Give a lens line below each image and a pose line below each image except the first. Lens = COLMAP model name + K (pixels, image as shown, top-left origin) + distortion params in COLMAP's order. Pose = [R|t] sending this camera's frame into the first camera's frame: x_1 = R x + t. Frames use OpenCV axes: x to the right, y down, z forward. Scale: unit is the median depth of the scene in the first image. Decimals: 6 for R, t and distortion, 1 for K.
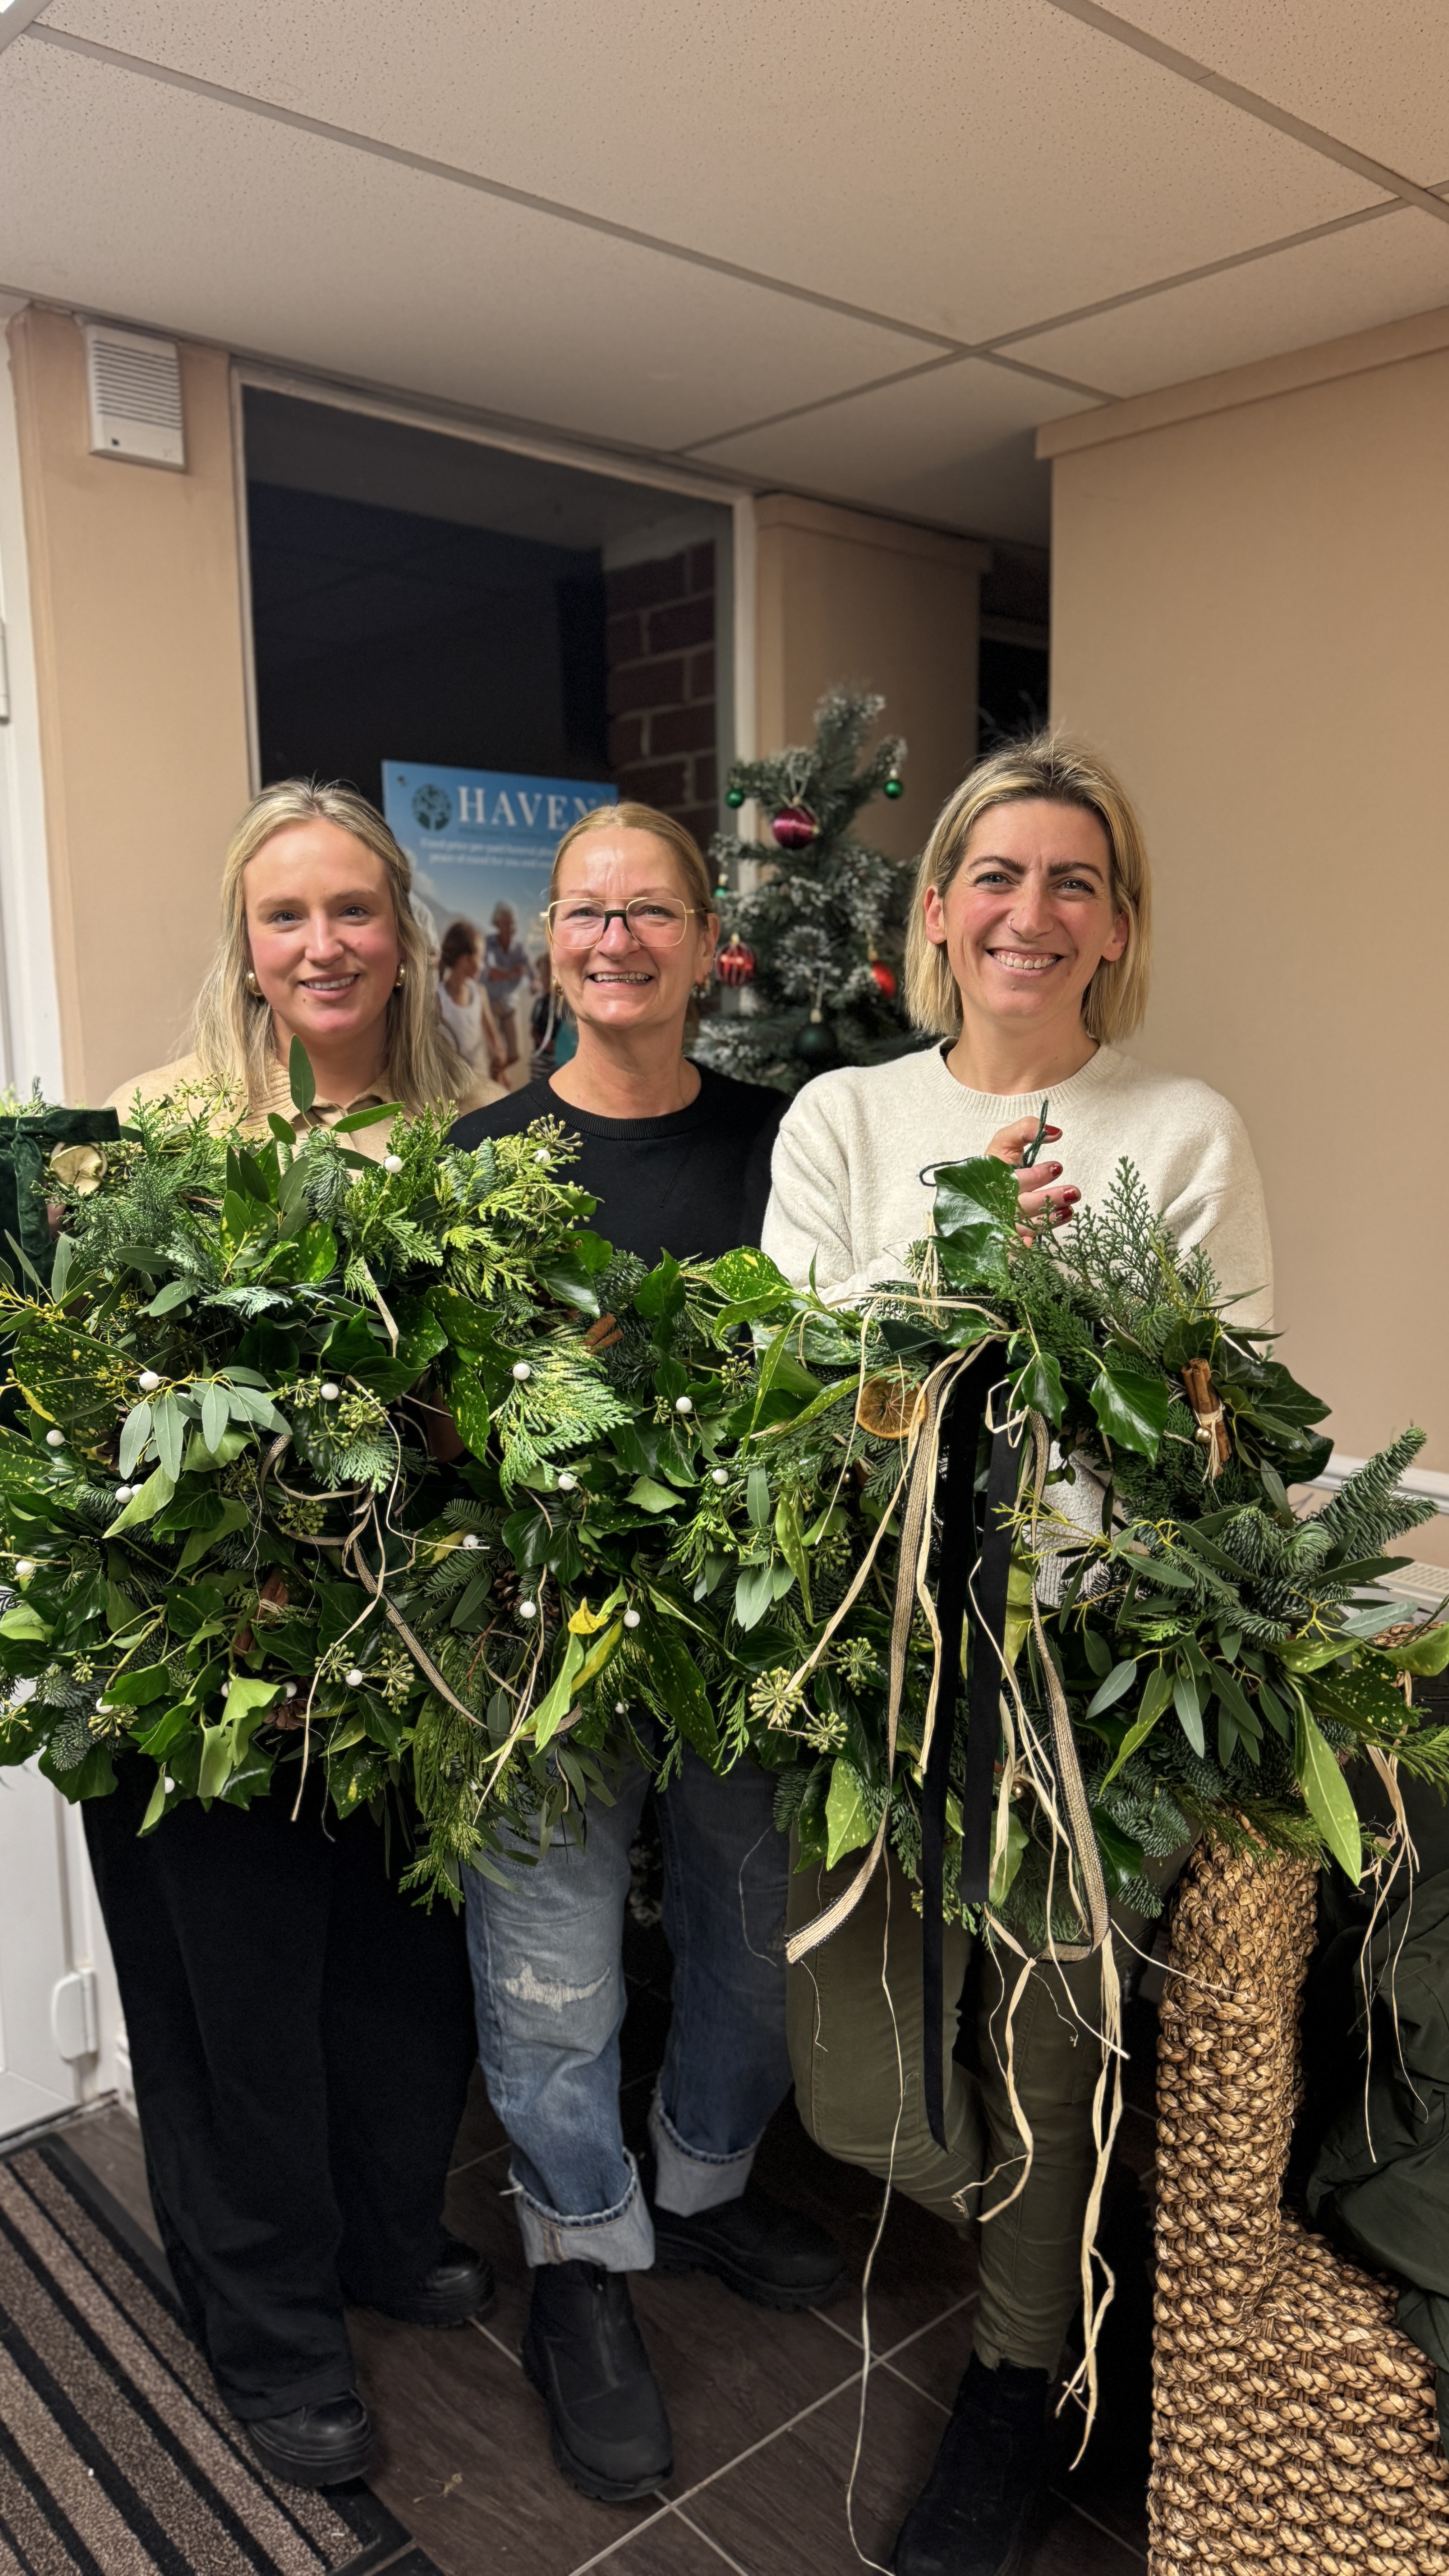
lens RADIAL K [[1822.4, 0, 746.5], [0, 1822.4, 1303.5], [0, 0, 1]] dist [-0.023728, -0.007917]
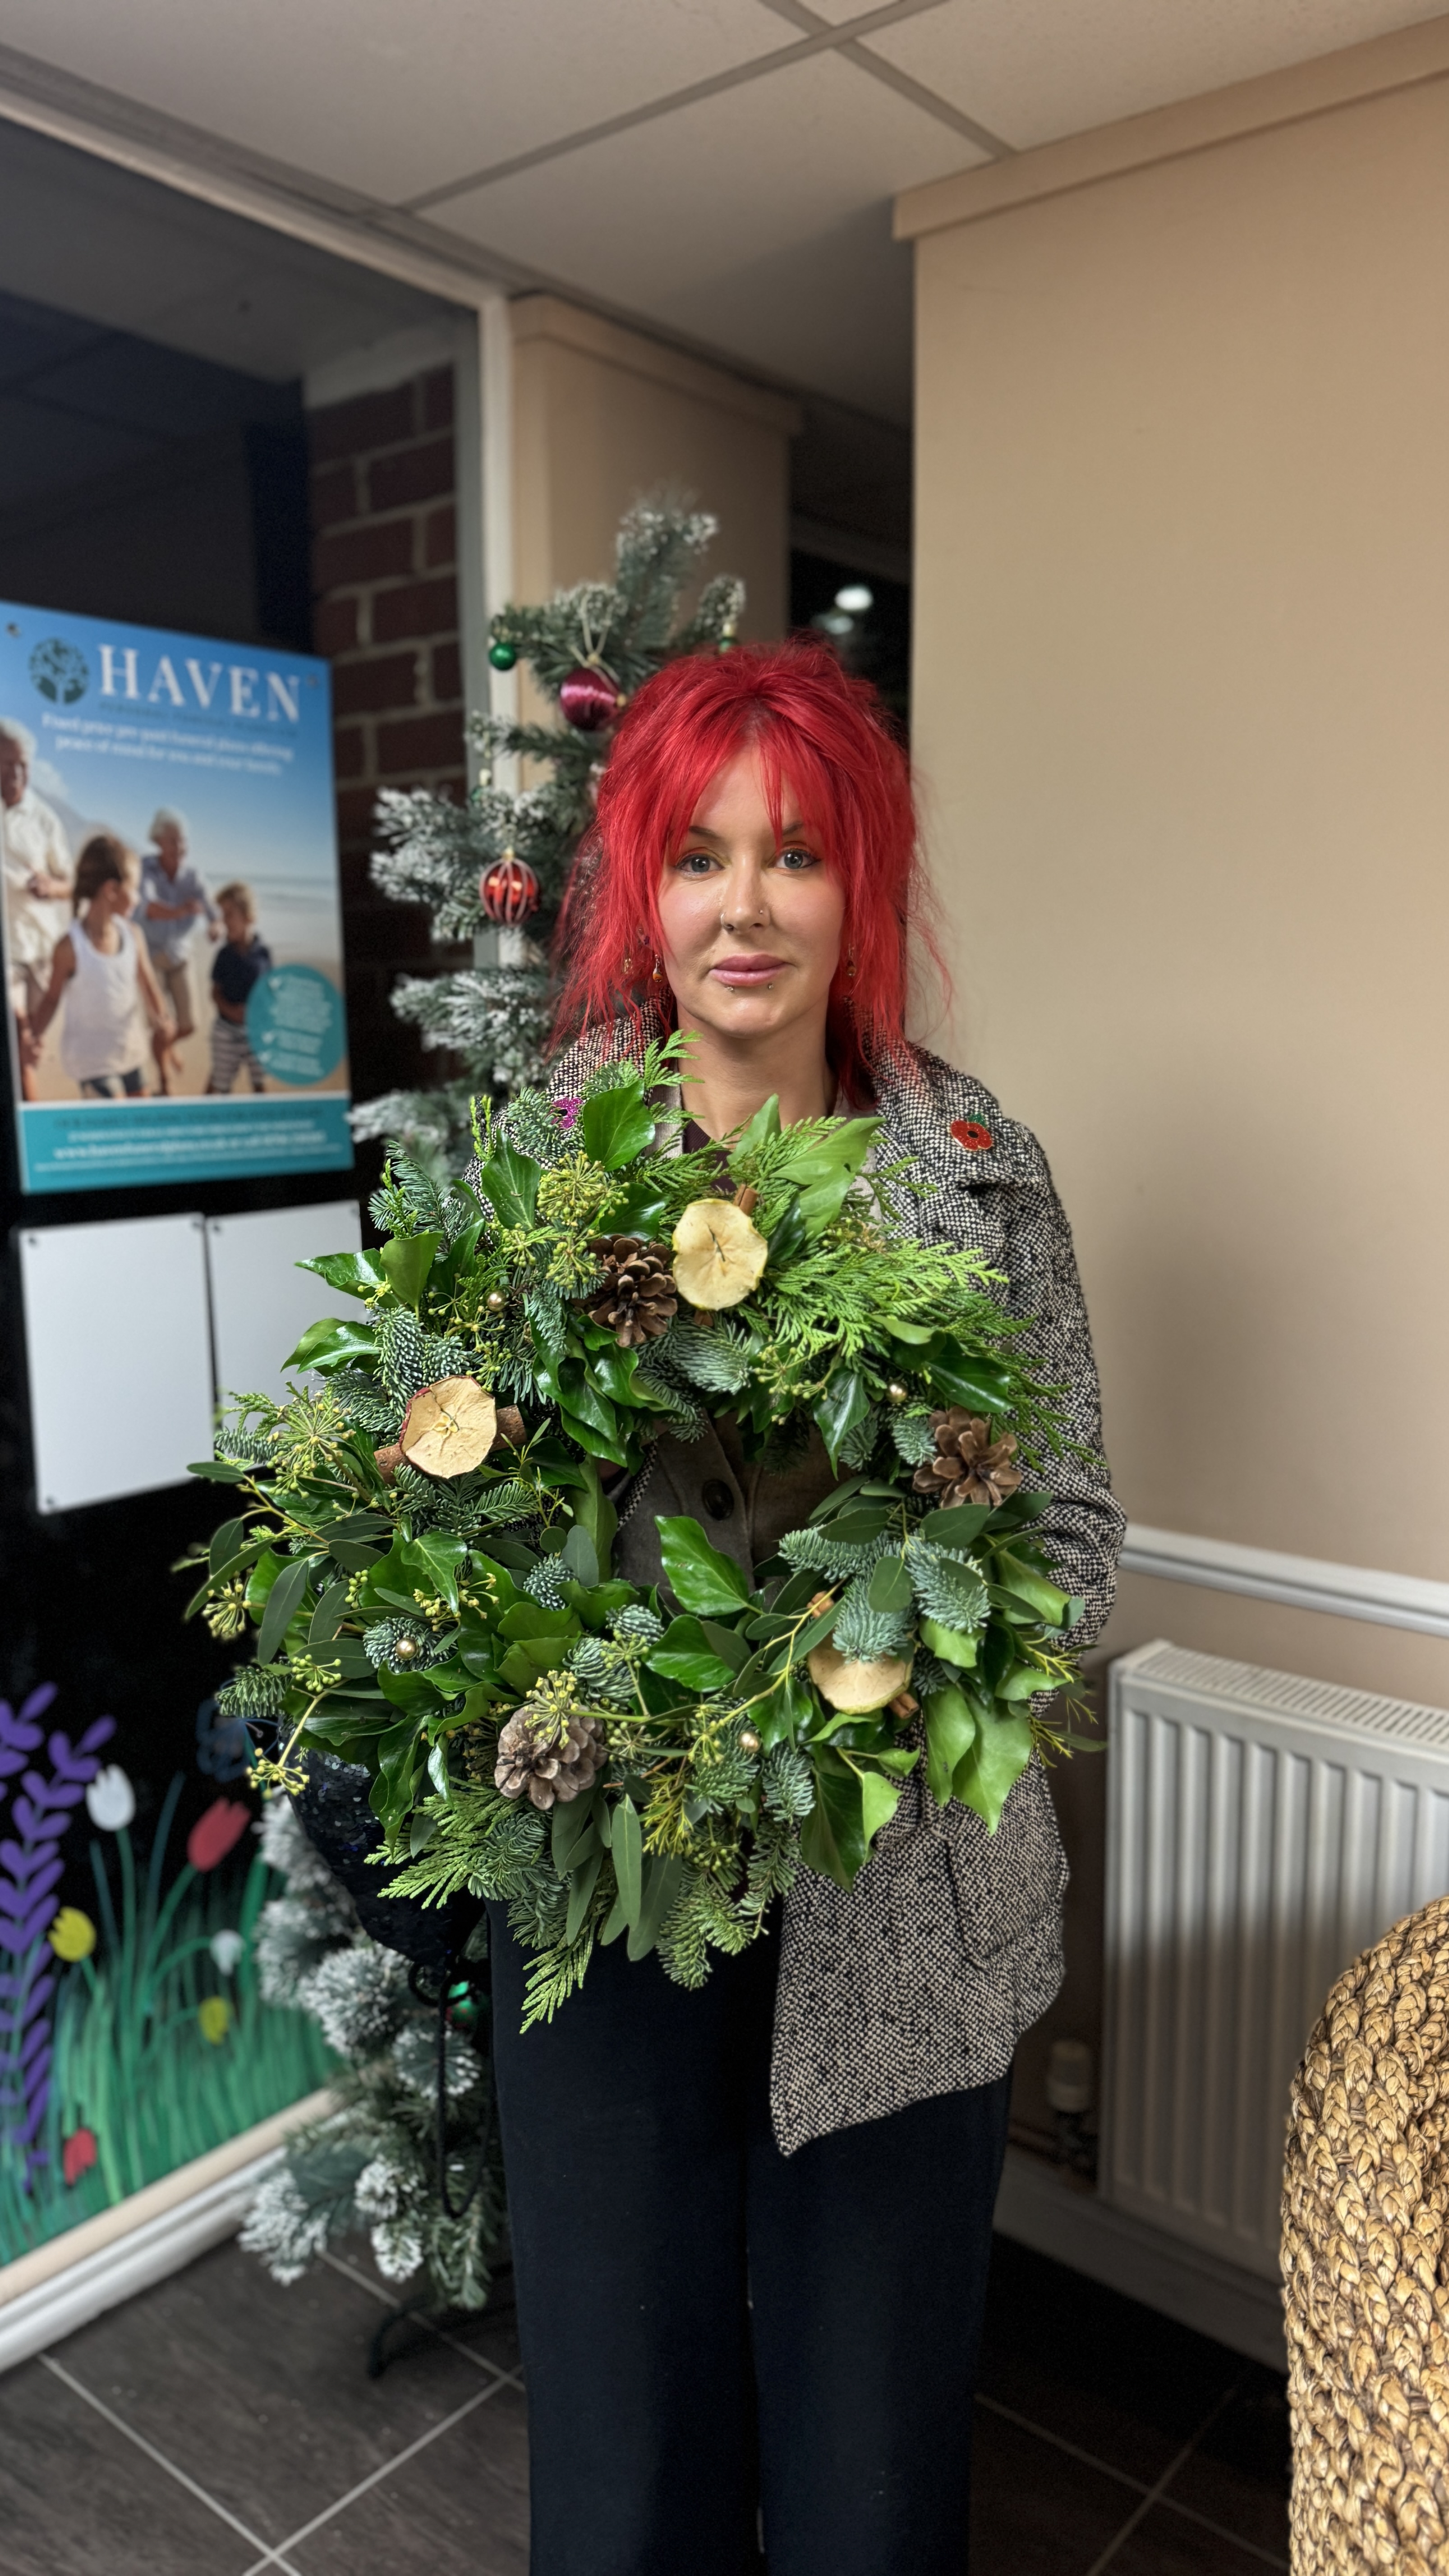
lens RADIAL K [[1822.4, 0, 747.5], [0, 1822.4, 1284.0], [0, 0, 1]] dist [-0.023728, -0.007917]
pose [[0.987290, -0.013515, 0.158353, -0.028013], [0.015228, 0.999838, -0.009612, -0.028321], [-0.158197, 0.011901, 0.987336, 0.306845]]
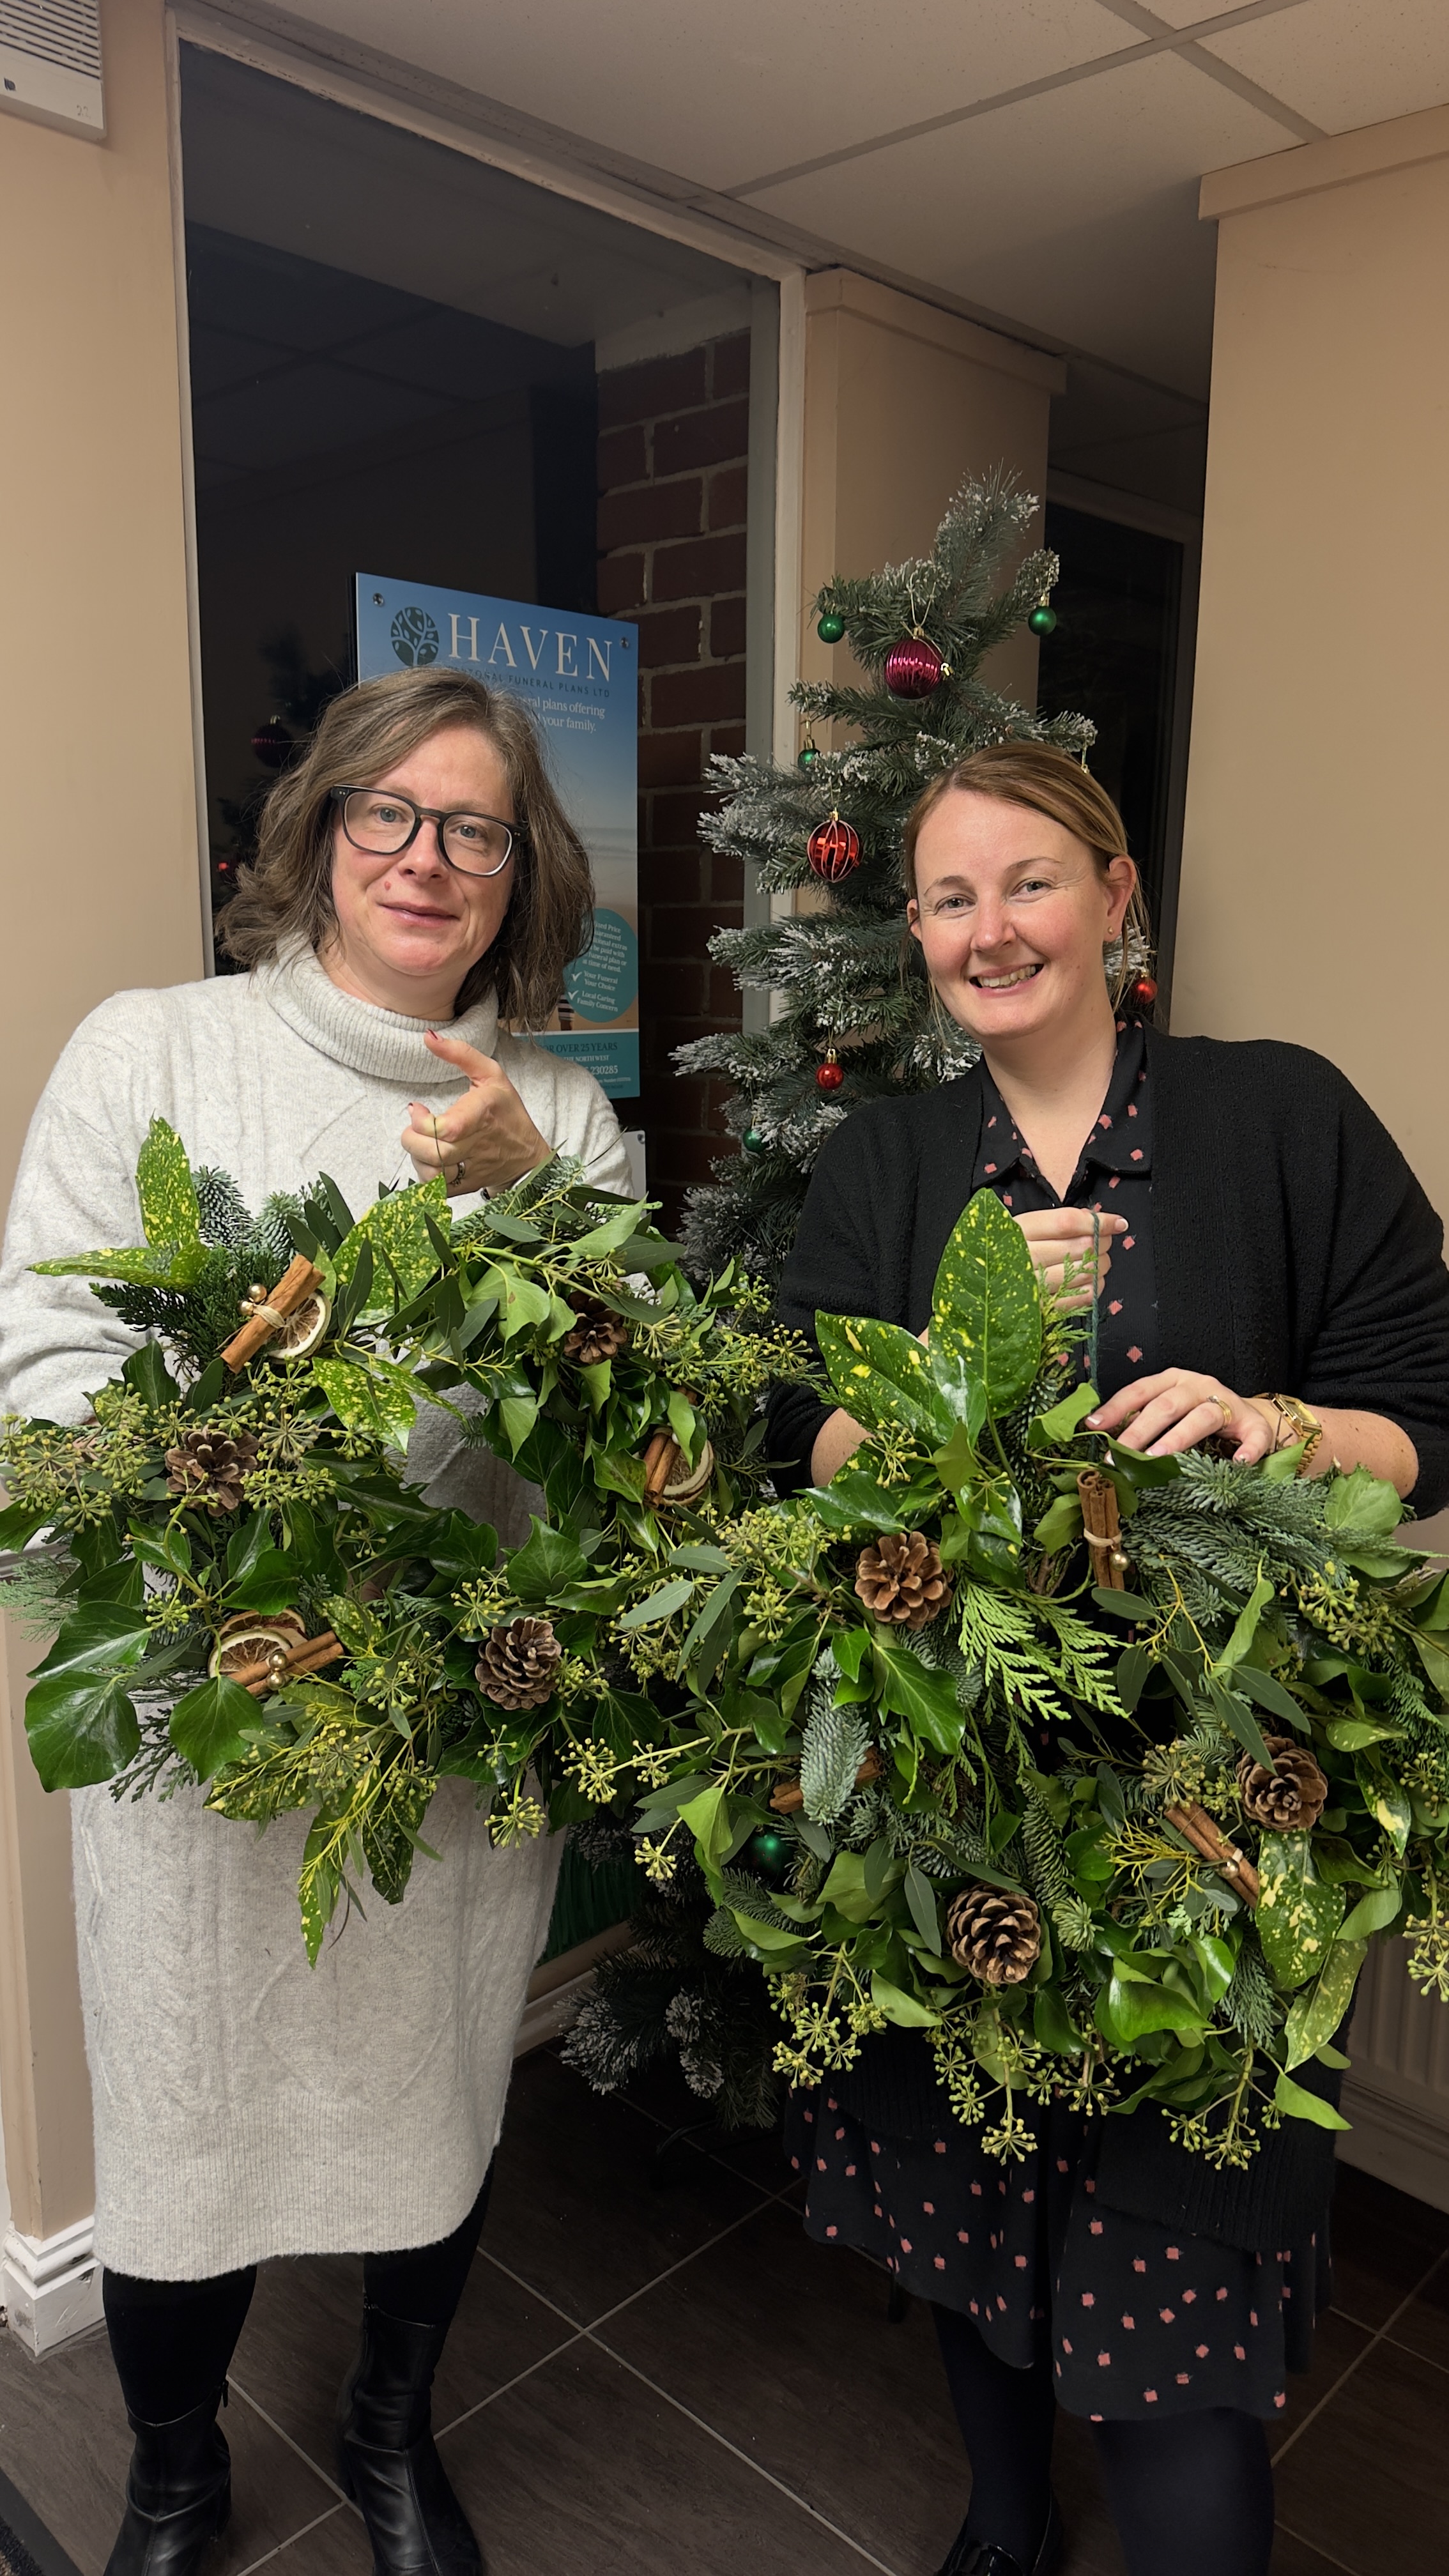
lens RADIAL K [[1822.4, 0, 722.3], [0, 1822.4, 1291.5], [0, 0, 1]] dist [-0.023728, -0.007917]
pose [[0.997114, 0.008727, 0.075415, -0.113171], [-0.011338, 0.999349, 0.034261, -0.028366], [-0.075067, -0.035017, 0.996563, 0.247784]]
